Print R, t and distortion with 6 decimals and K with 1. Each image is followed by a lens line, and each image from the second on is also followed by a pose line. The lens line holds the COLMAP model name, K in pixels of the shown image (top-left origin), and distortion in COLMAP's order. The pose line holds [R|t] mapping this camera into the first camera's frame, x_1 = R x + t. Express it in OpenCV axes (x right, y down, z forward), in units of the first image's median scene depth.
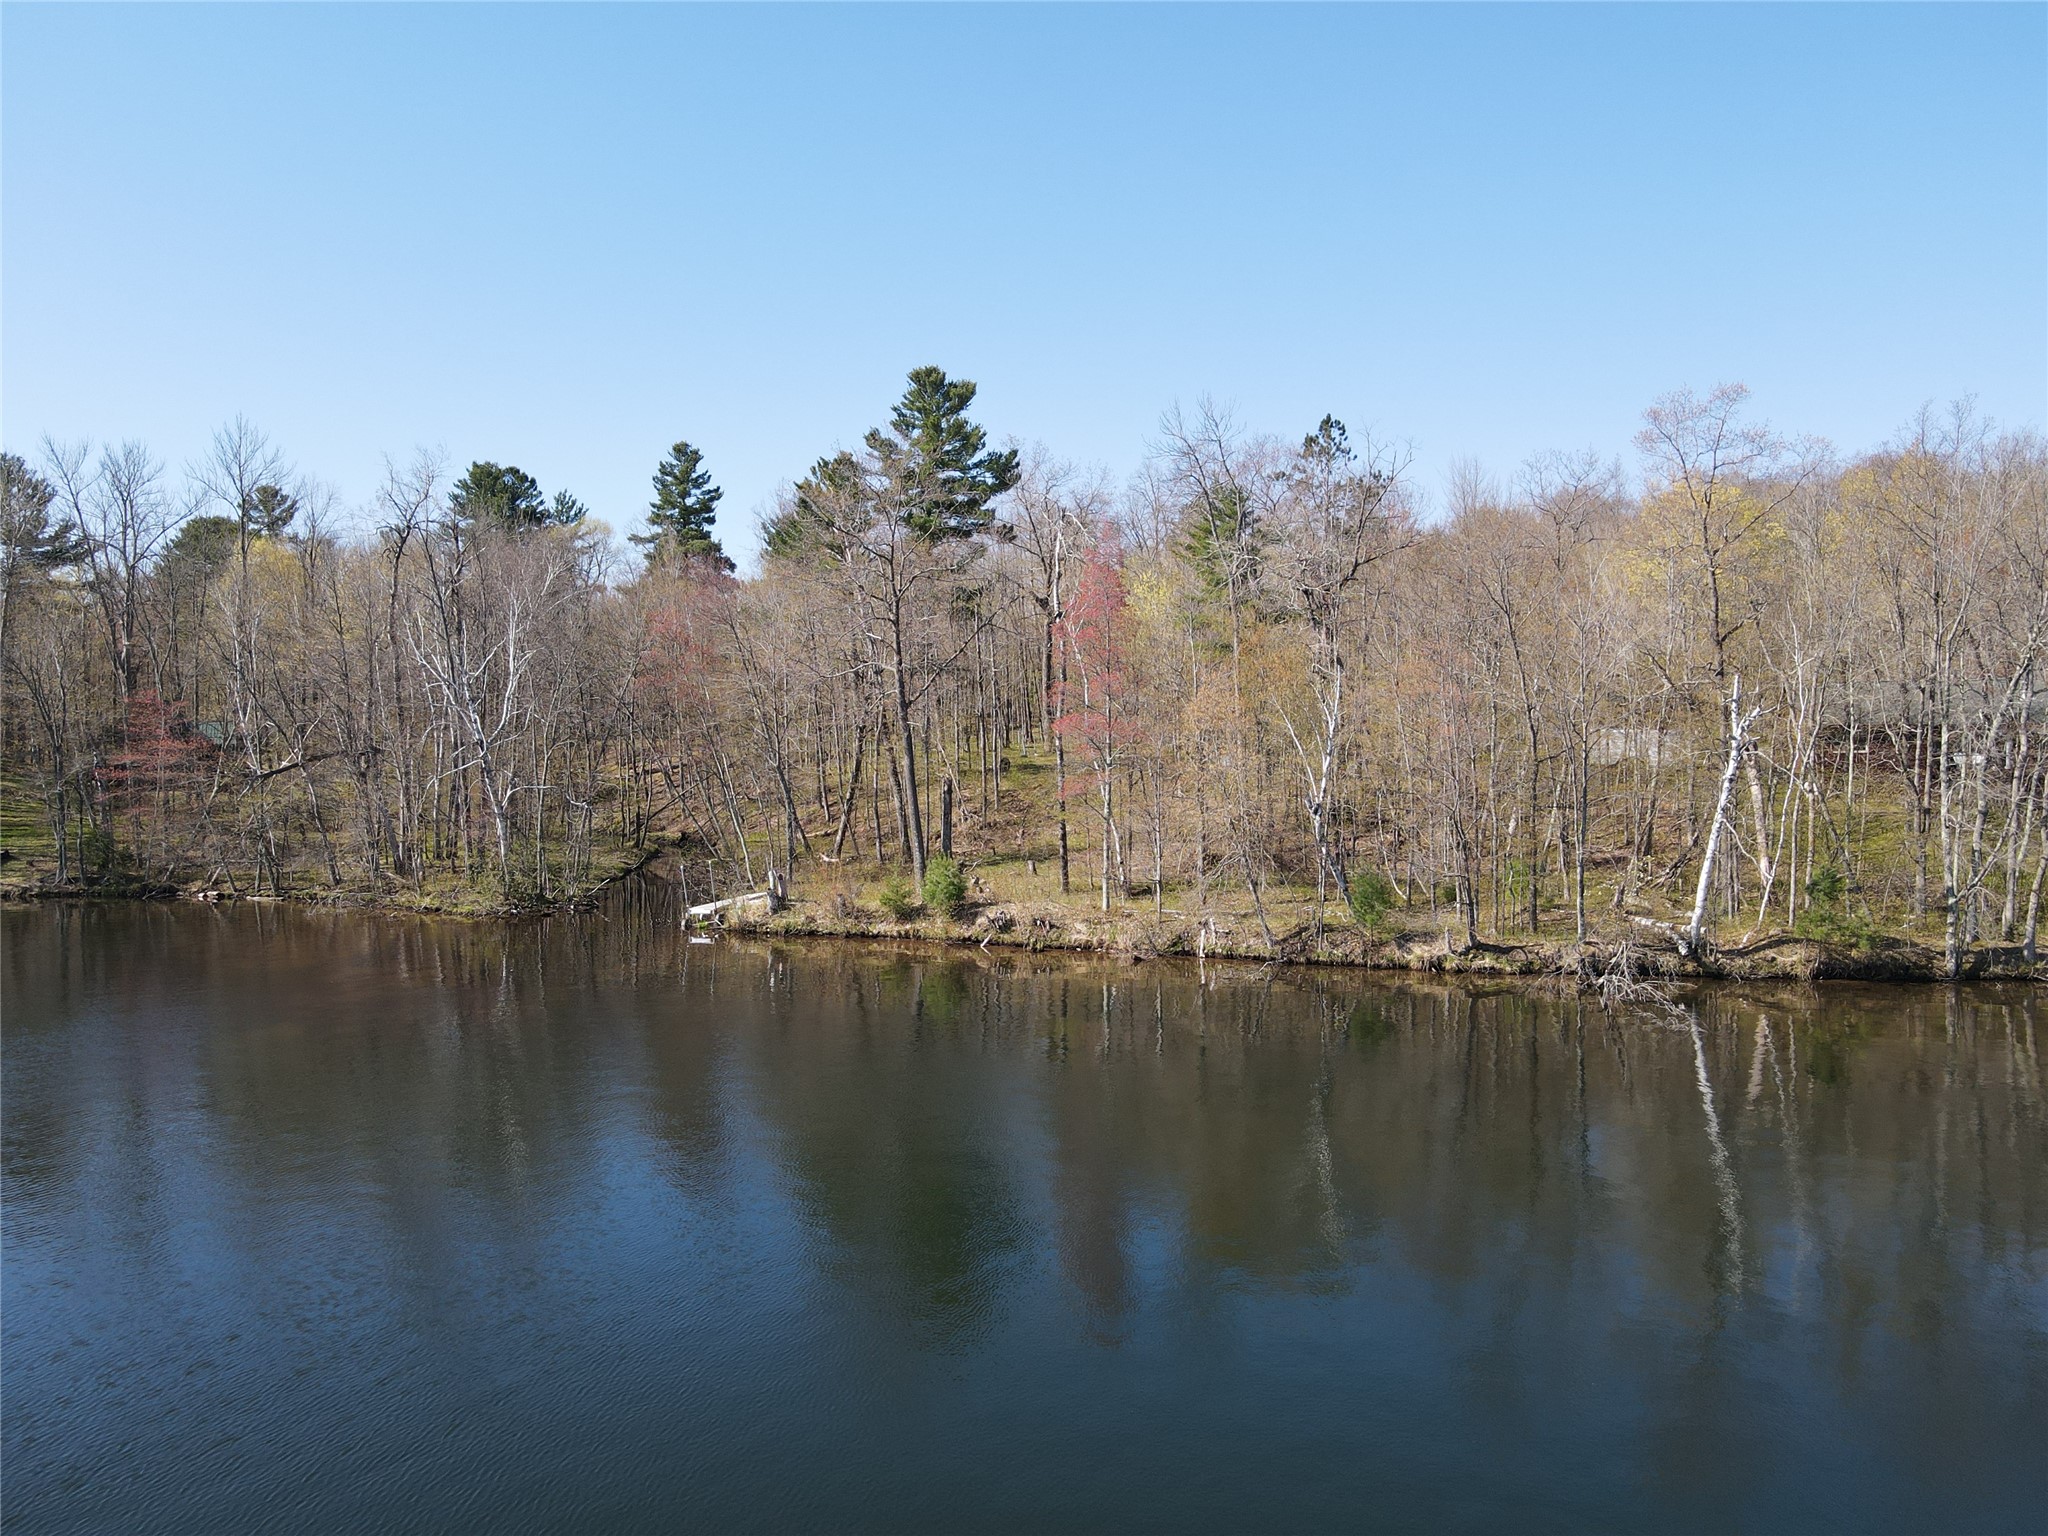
lens RADIAL K [[1457.3, 0, 1019.5], [0, 1457.3, 770.5], [0, 0, 1]] dist [0.002538, 0.000592]
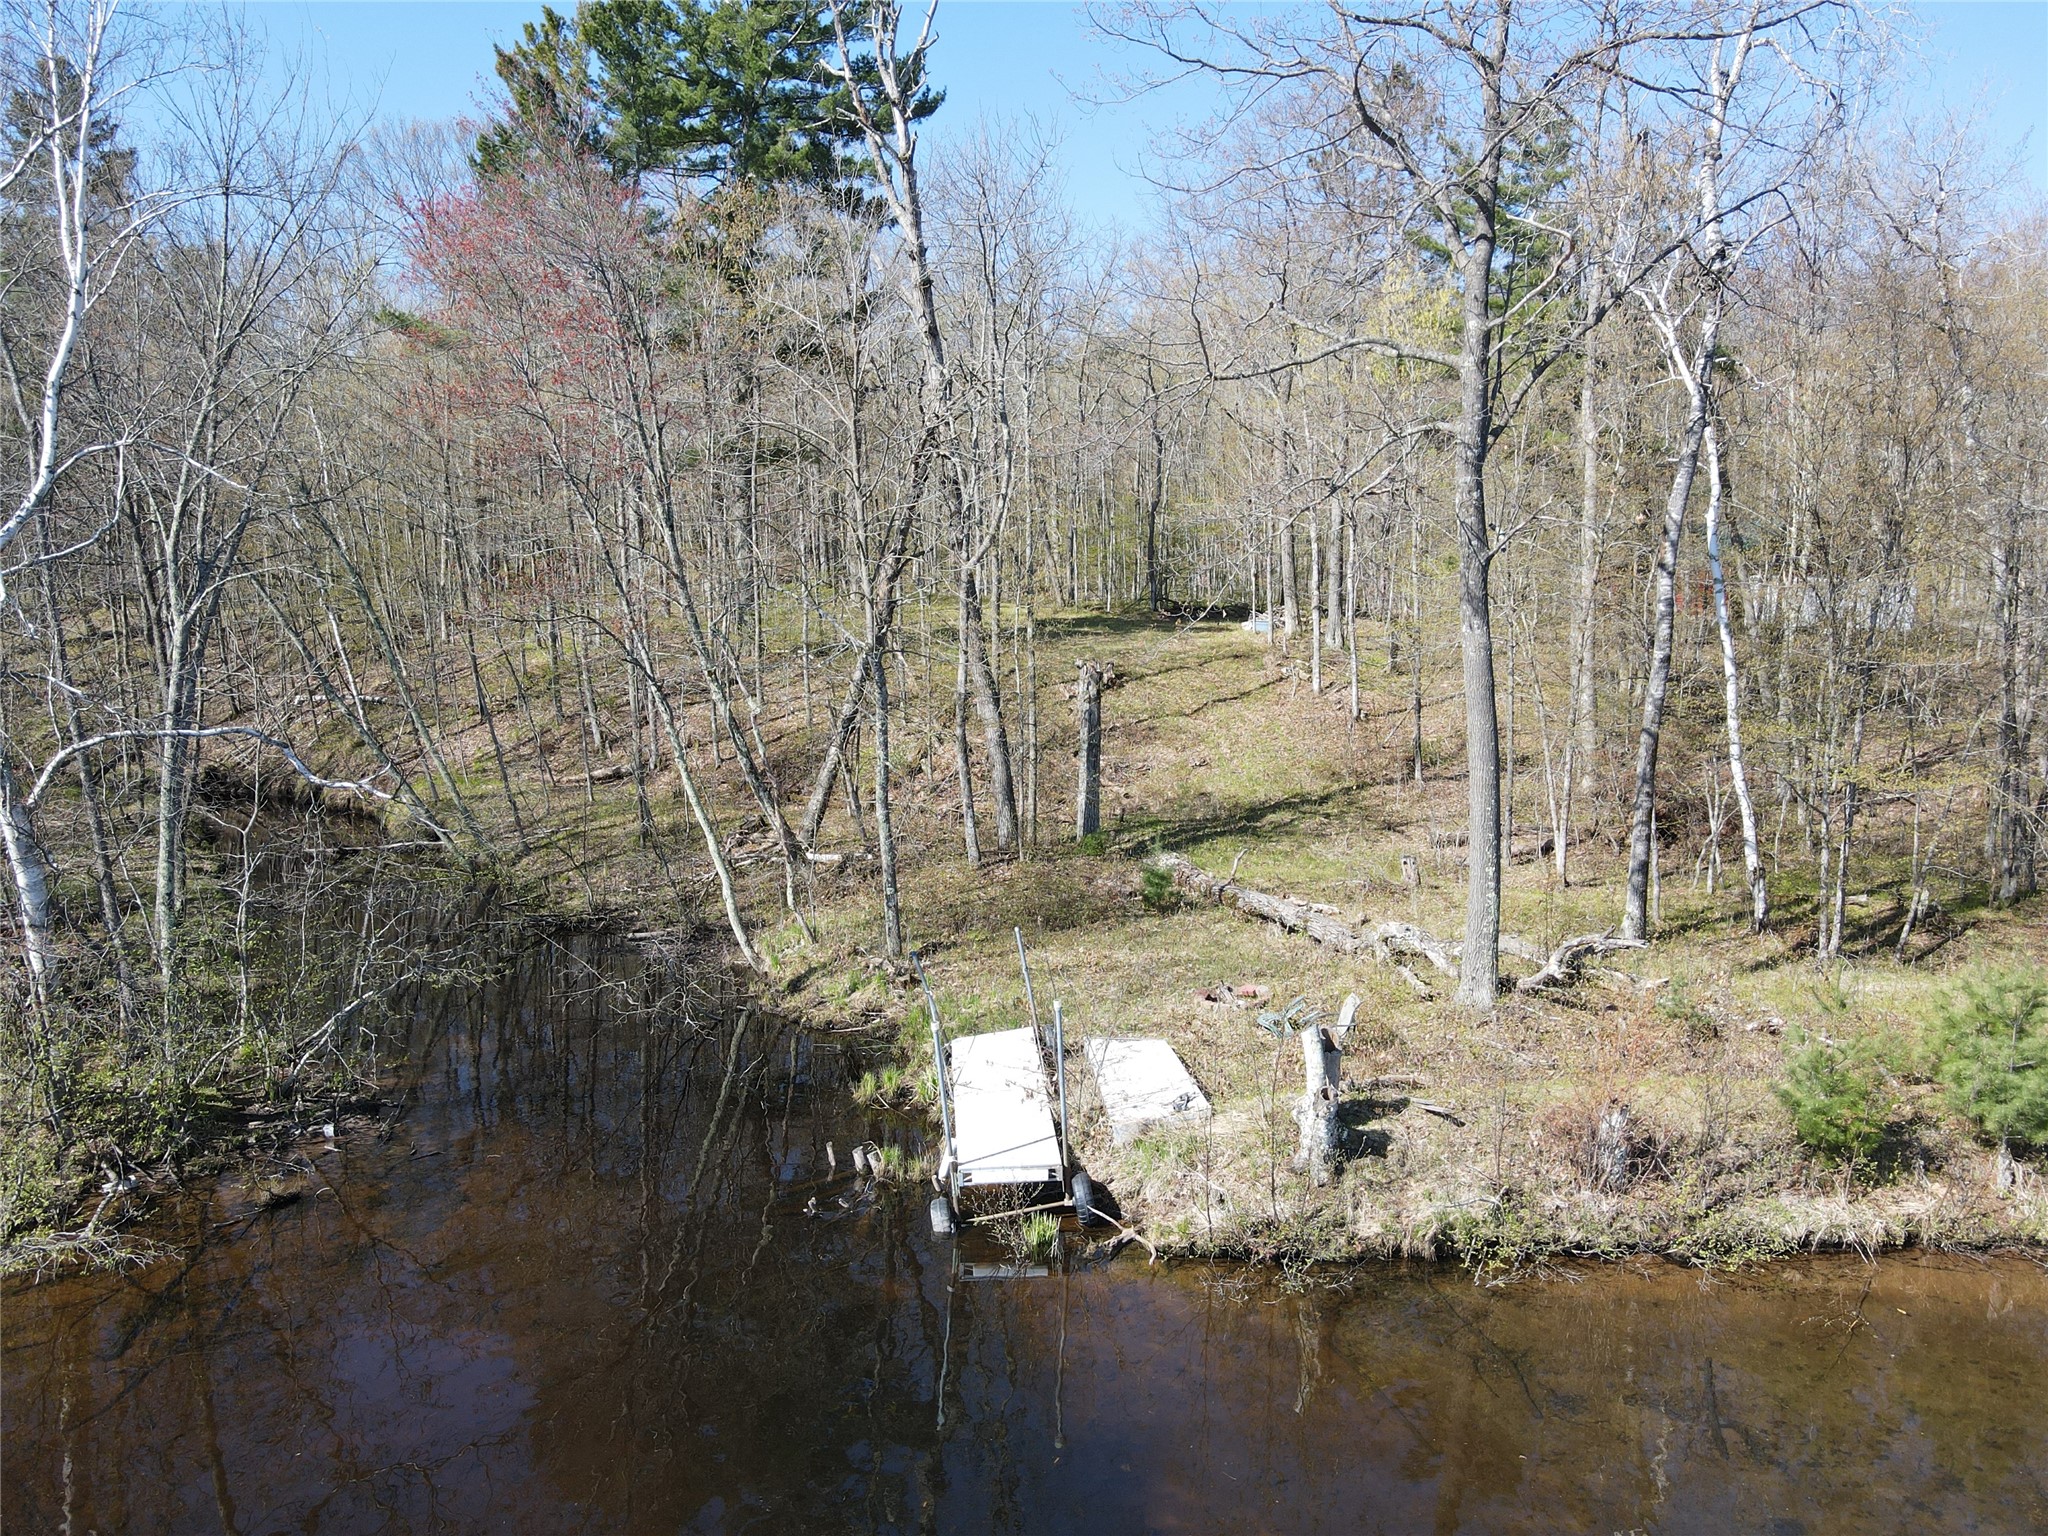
lens RADIAL K [[1515.7, 0, 1030.2], [0, 1515.7, 768.9], [0, 0, 1]] dist [0.015341, 0.006867]
pose [[0.916046, -0.040429, 0.399031, -0.197875], [0.006333, 0.996241, 0.086399, -0.003892], [-0.401024, -0.076618, 0.912858, 0.444592]]
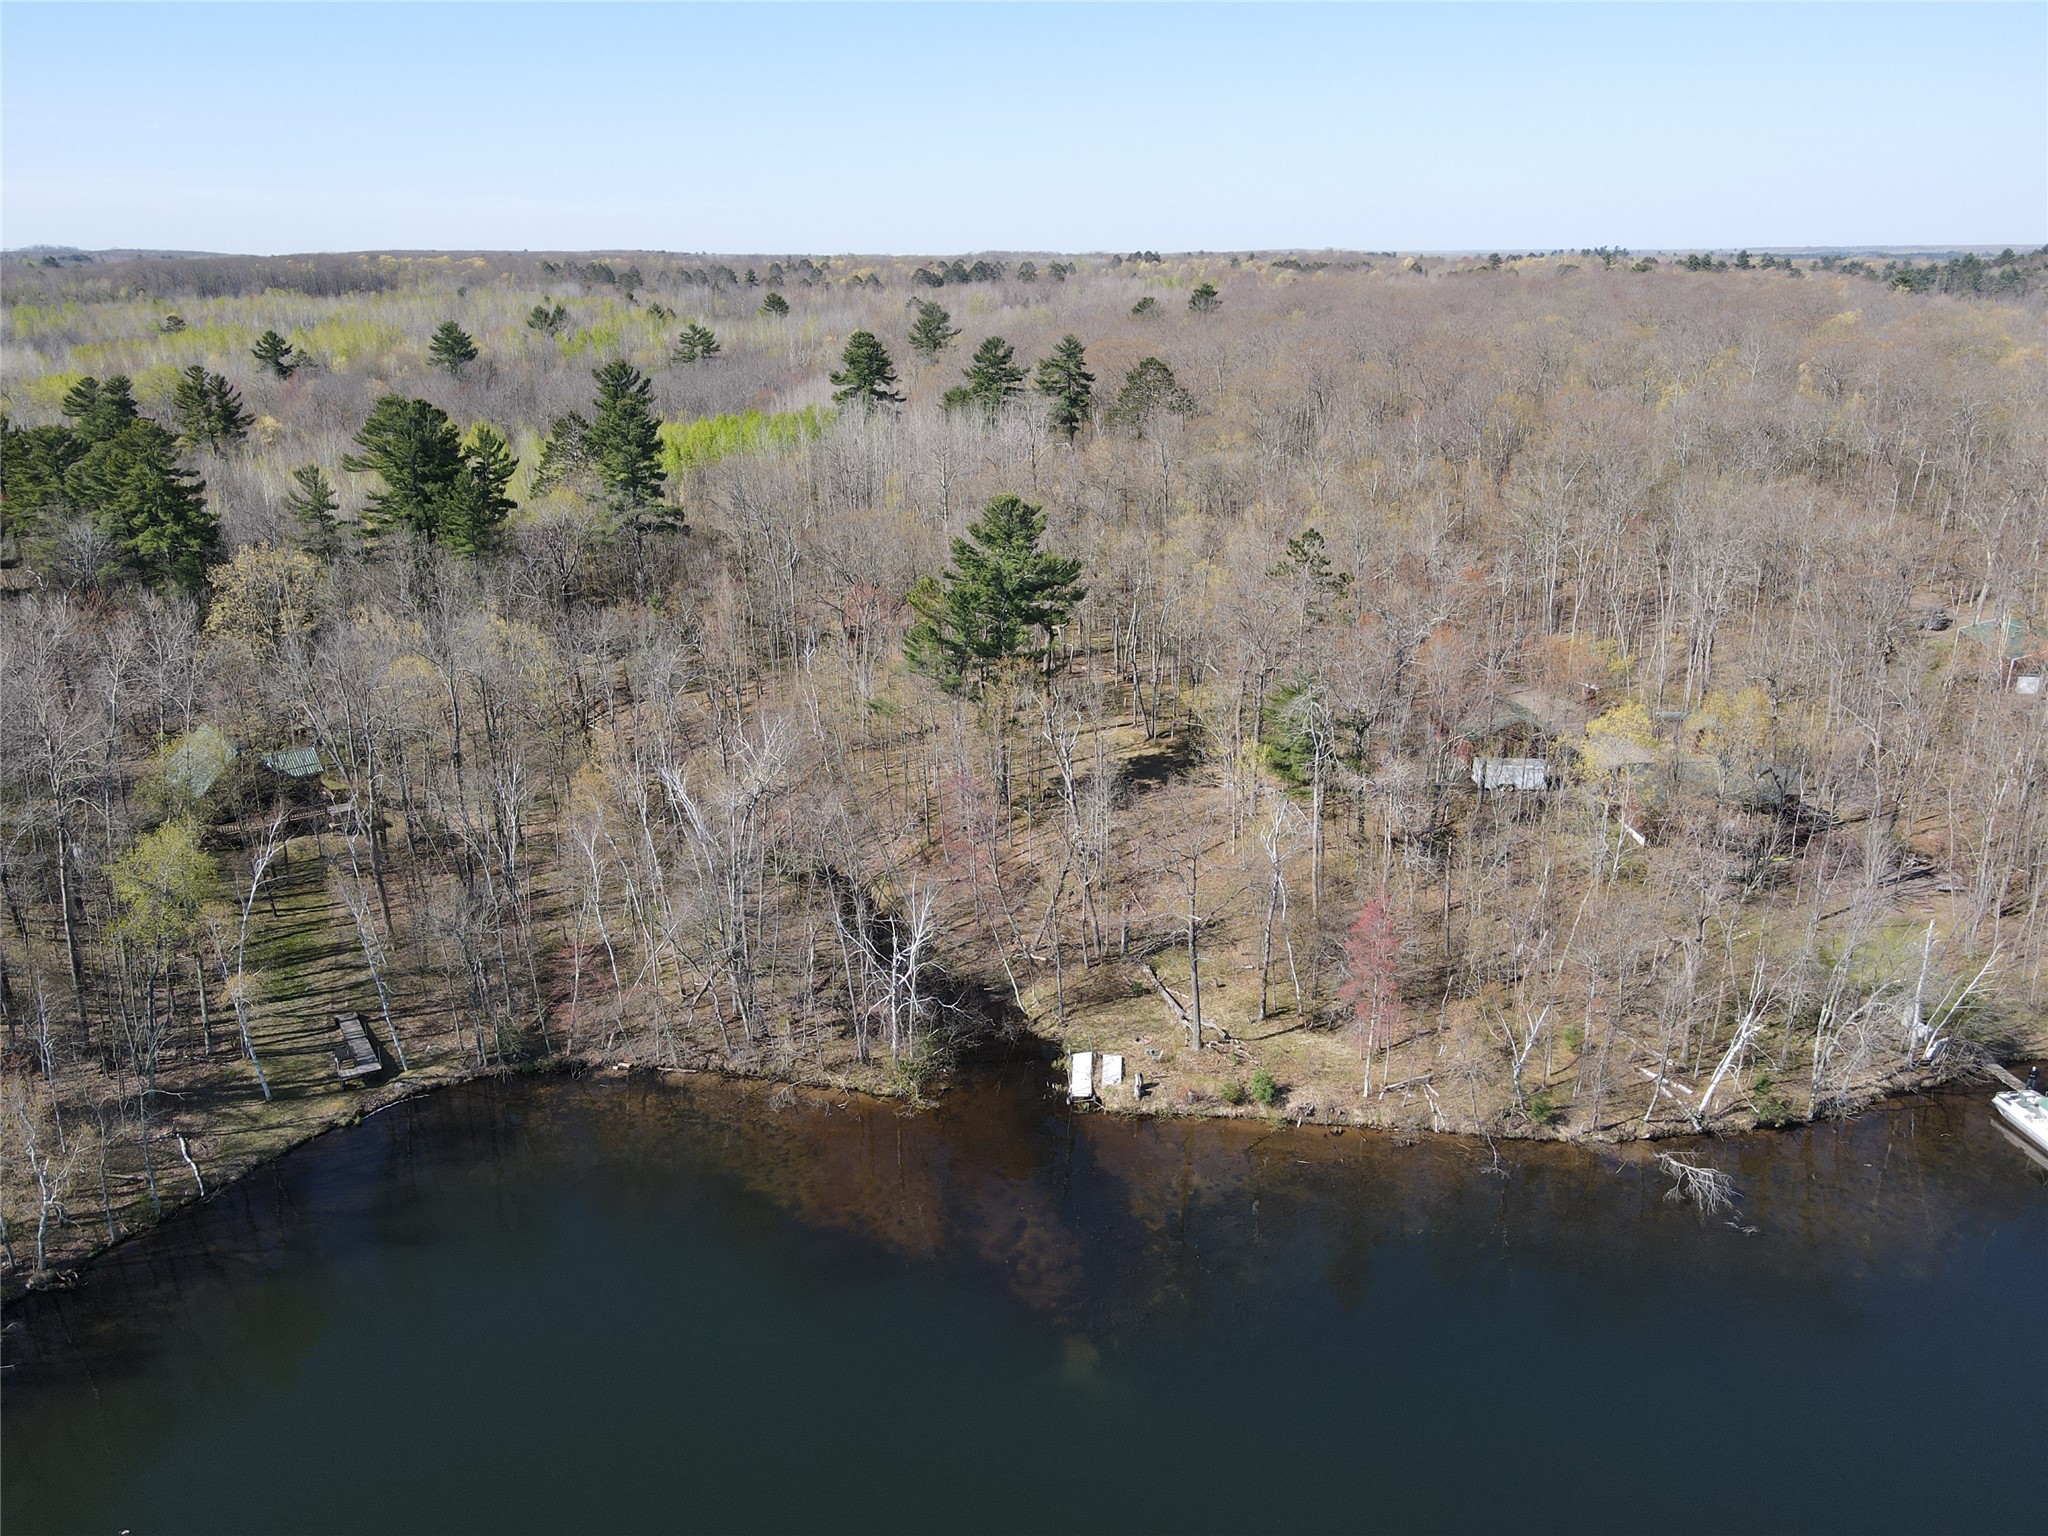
lens RADIAL K [[1501.7, 0, 1024.0], [0, 1501.7, 768.0], [0, 0, 1]] dist [0.012494, 0.007880]
pose [[0.957223, -0.092606, 0.274133, -0.407613], [0.009263, 0.956724, 0.290850, -0.415888], [-0.289204, -0.275869, 0.916656, -0.200398]]
